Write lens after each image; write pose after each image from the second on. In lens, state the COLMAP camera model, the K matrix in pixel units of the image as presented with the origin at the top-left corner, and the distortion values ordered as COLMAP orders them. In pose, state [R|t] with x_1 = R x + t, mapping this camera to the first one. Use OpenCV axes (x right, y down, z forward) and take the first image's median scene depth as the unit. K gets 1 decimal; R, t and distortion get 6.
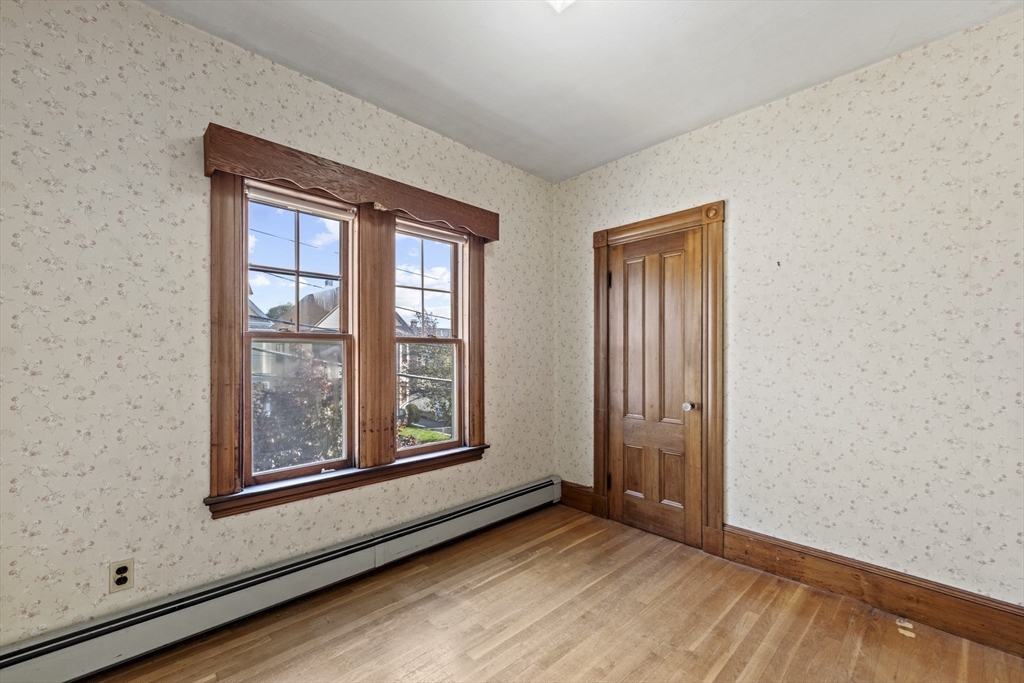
lens RADIAL K [[417.3, 0, 512.9], [0, 417.3, 351.7], [0, 0, 1]] dist [0.001654, 0.000027]
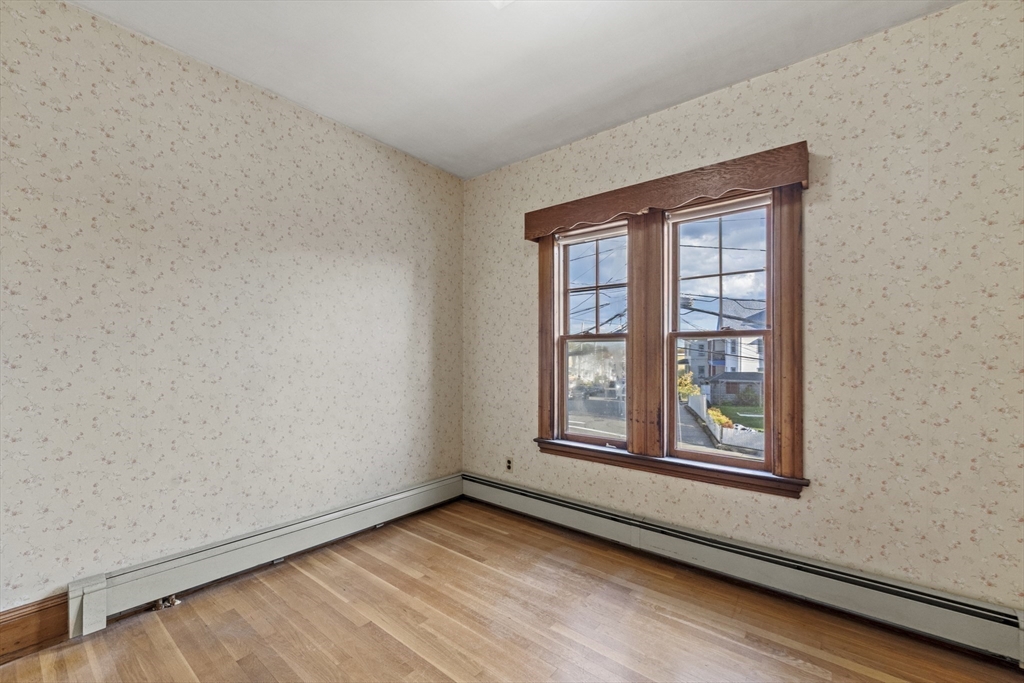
lens RADIAL K [[417.7, 0, 512.9], [0, 417.7, 347.8], [0, 0, 1]] dist [-0.000631, -0.000205]
pose [[0.127327, -0.008427, -0.991825, 0.713952], [0.009985, 0.999924, -0.007214, 0.004546], [0.991811, -0.008985, 0.127401, 0.554884]]
